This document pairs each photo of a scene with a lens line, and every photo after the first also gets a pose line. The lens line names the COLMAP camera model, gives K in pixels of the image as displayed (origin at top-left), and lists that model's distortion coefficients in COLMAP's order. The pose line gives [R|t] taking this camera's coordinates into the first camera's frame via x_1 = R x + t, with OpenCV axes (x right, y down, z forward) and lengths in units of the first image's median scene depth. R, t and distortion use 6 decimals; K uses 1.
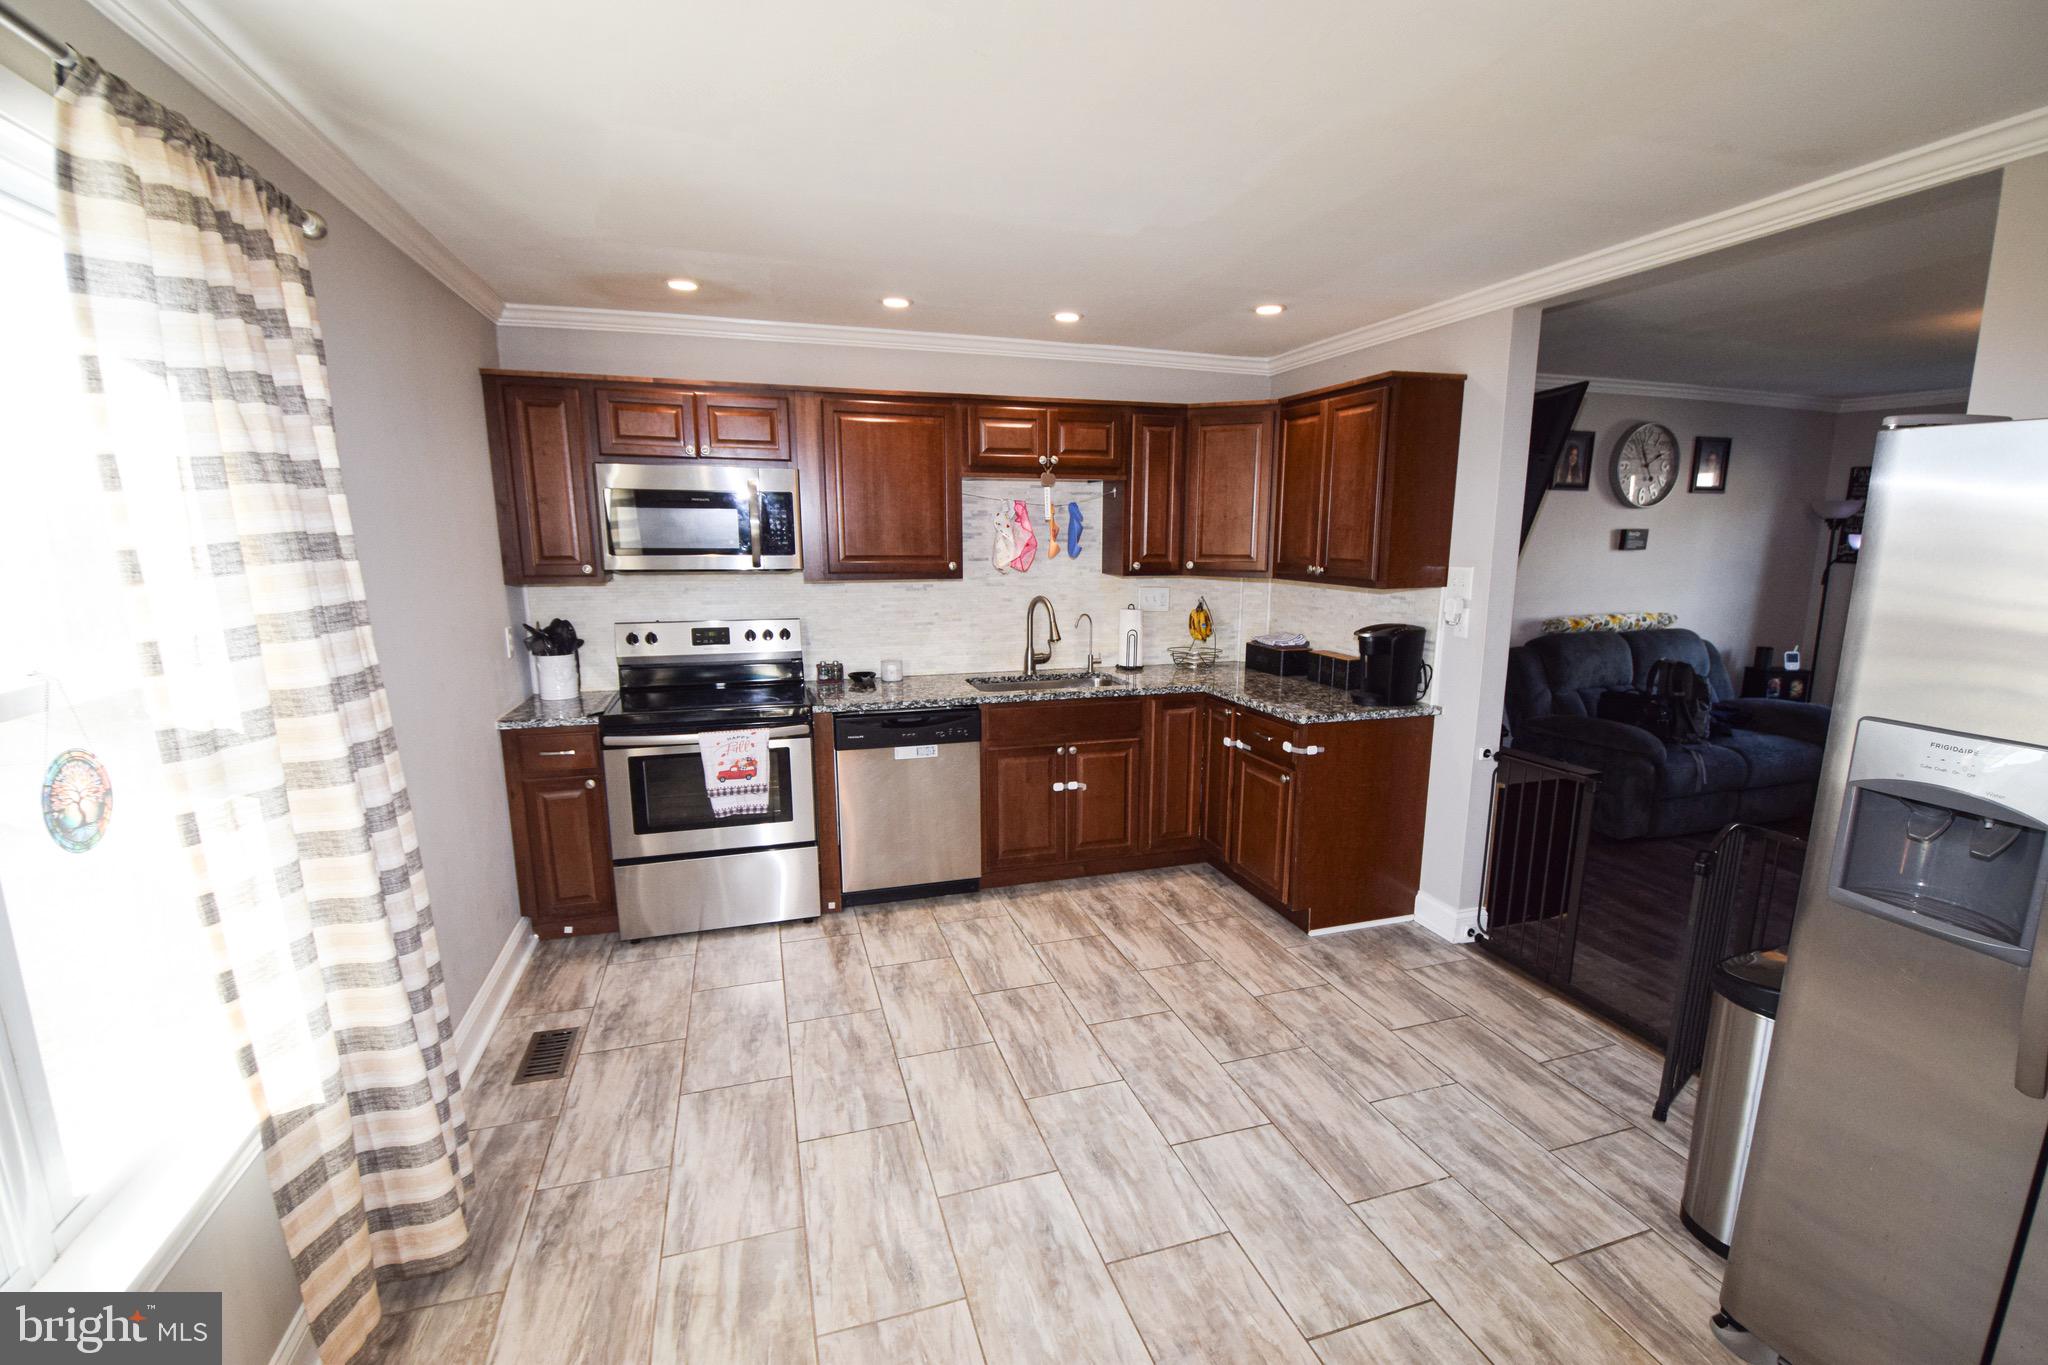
lens RADIAL K [[902.2, 0, 1047.0], [0, 902.2, 712.0], [0, 0, 1]] dist [0.016247, -0.018621]
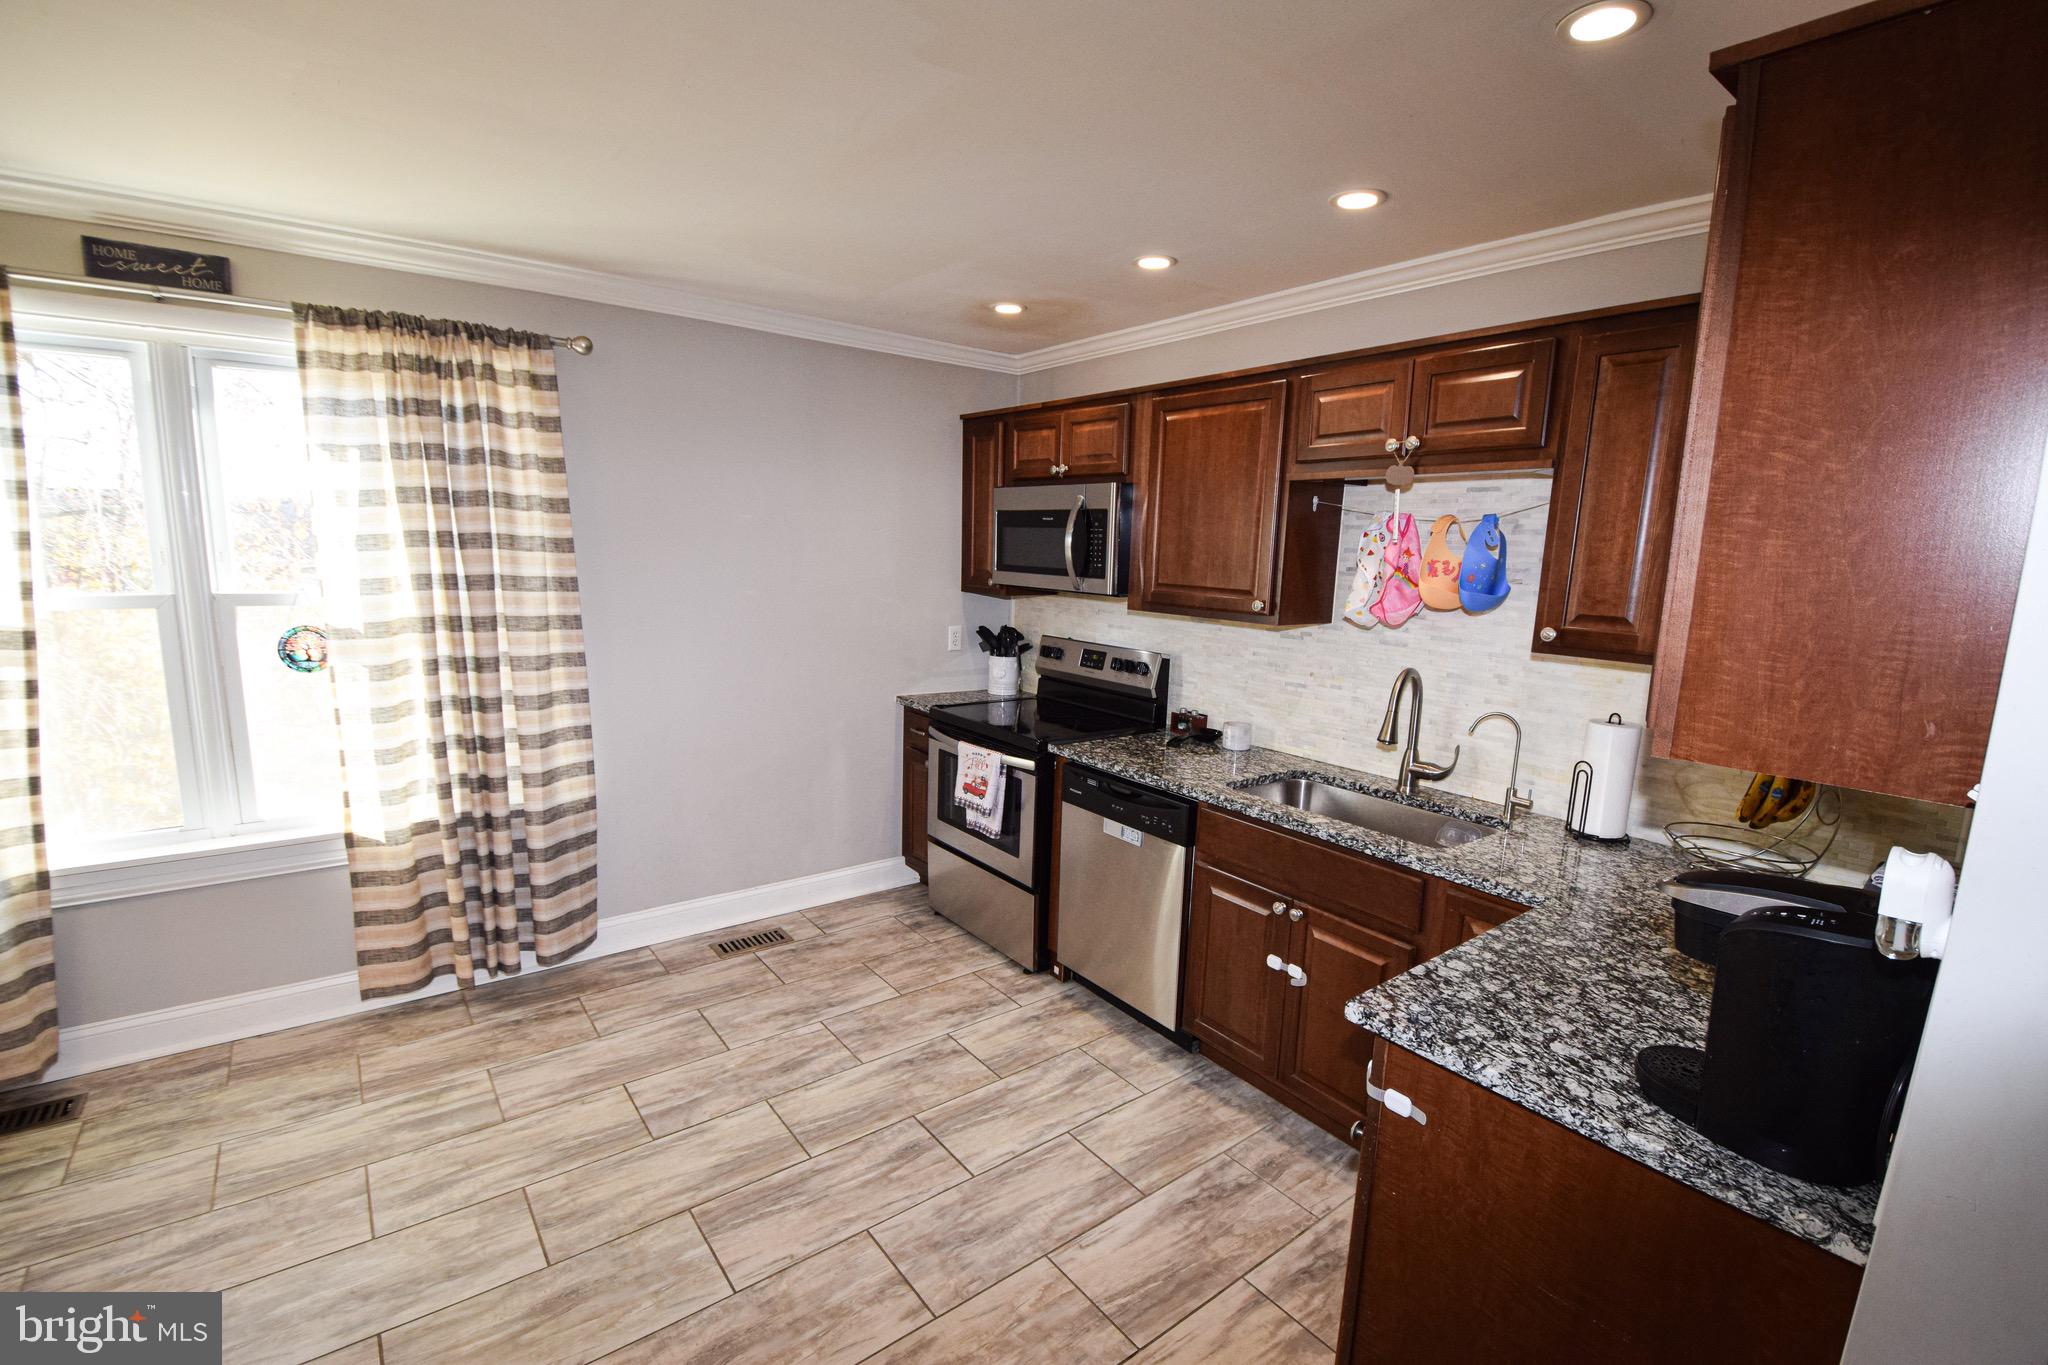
lens RADIAL K [[902.2, 0, 1047.0], [0, 902.2, 712.0], [0, 0, 1]] dist [0.016247, -0.018621]
pose [[0.343684, 0.177909, -0.922079, 0.688352], [-0.215241, 0.970675, 0.107060, -0.162388], [0.914086, 0.161674, 0.371899, 0.799619]]
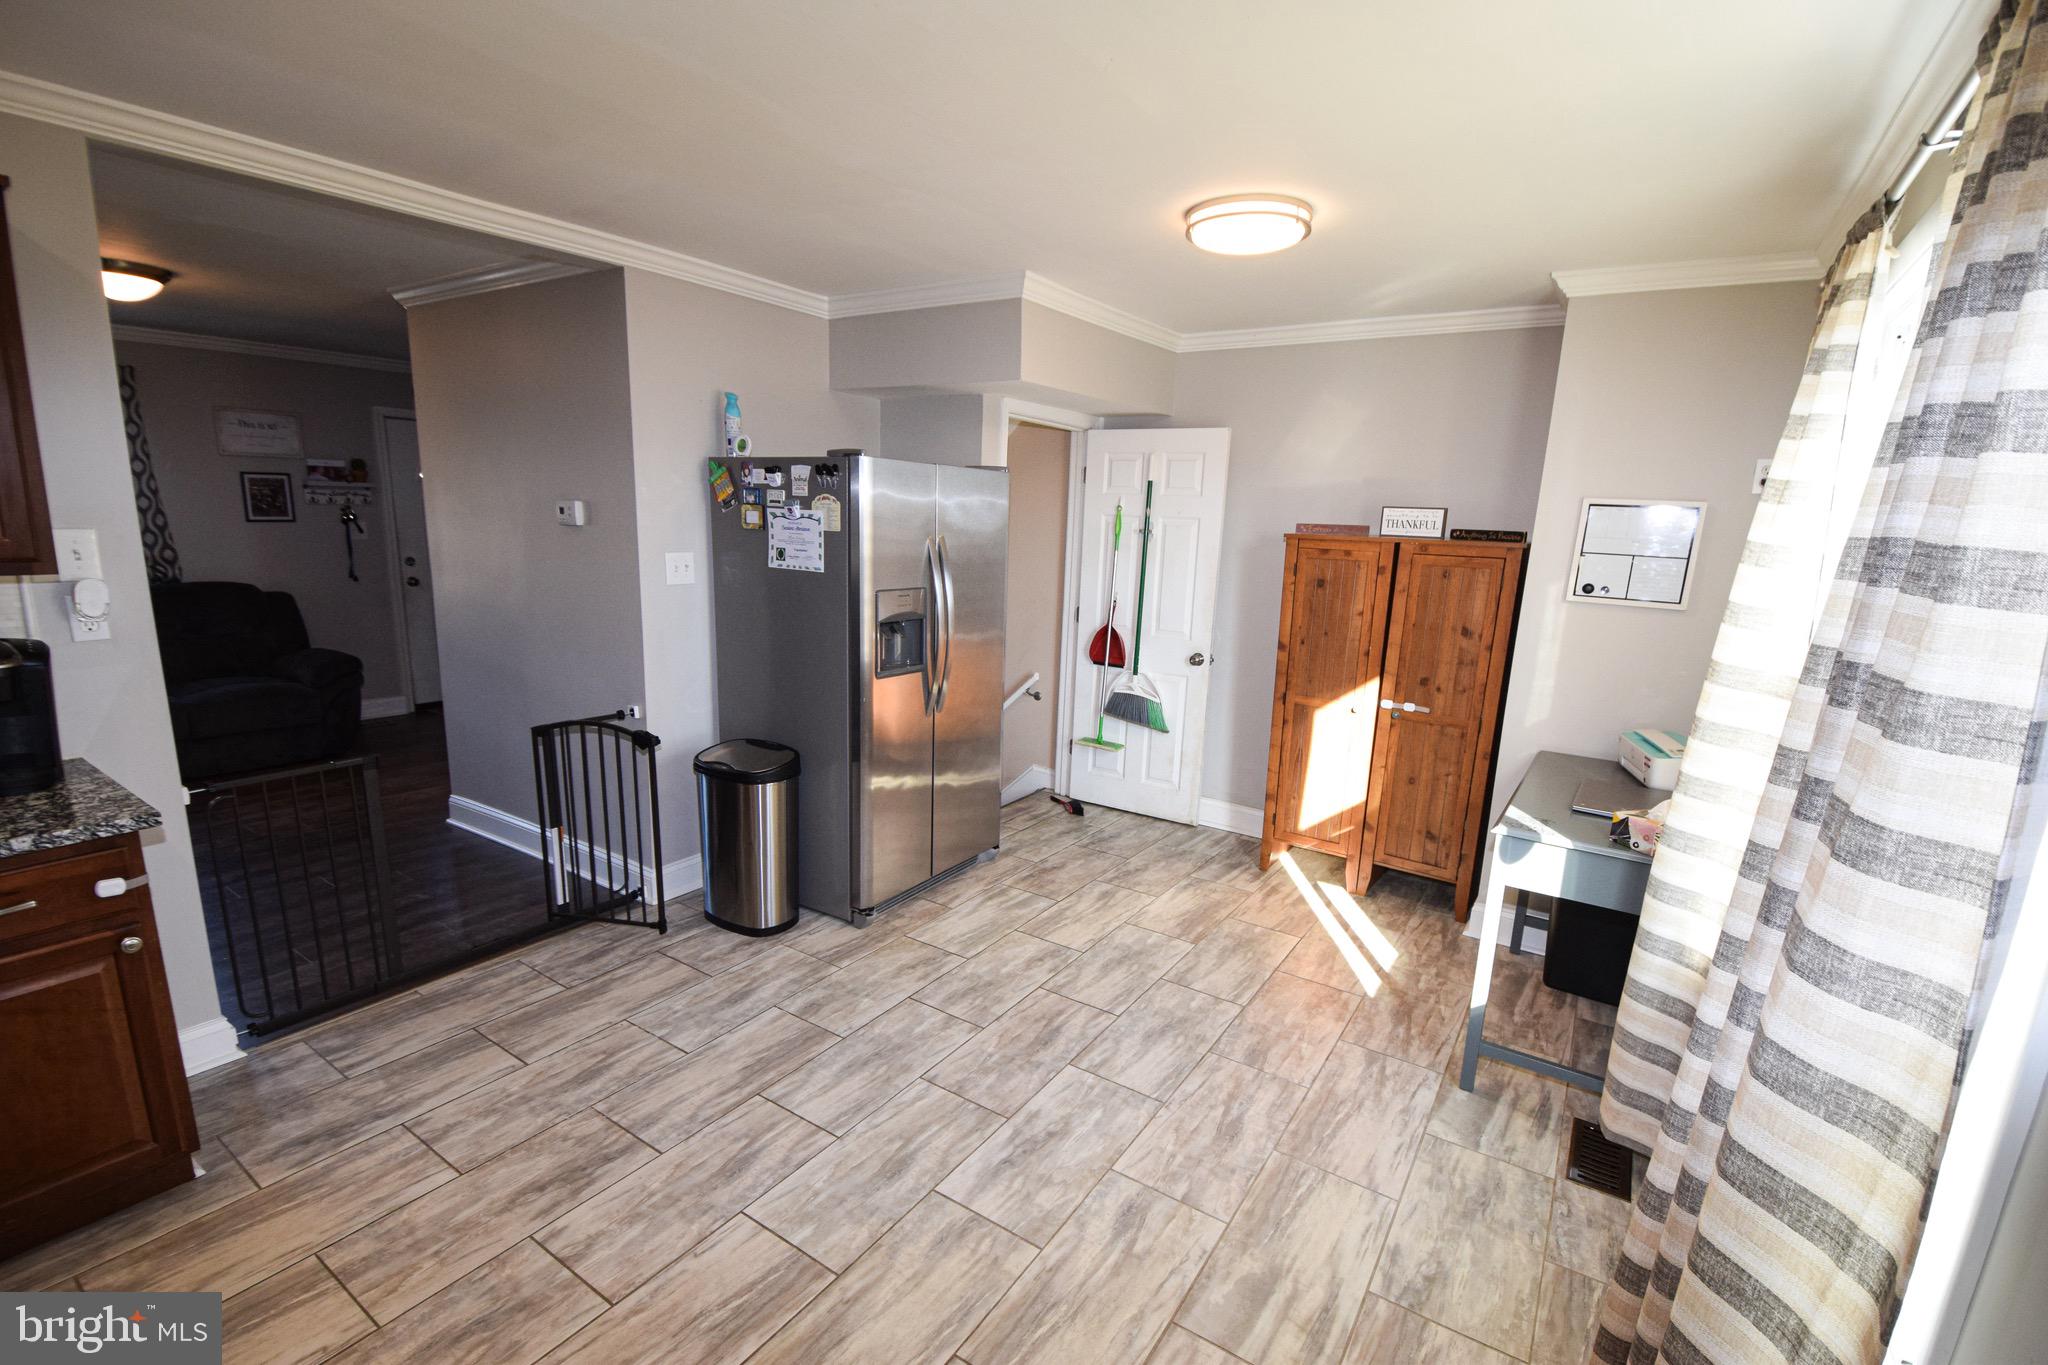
lens RADIAL K [[902.2, 0, 1047.0], [0, 902.2, 712.0], [0, 0, 1]] dist [0.016247, -0.018621]
pose [[-0.627055, -0.189766, 0.755507, -0.526016], [0.114104, 0.937036, 0.330066, -0.195930], [-0.770573, 0.293176, -0.565920, 1.008460]]
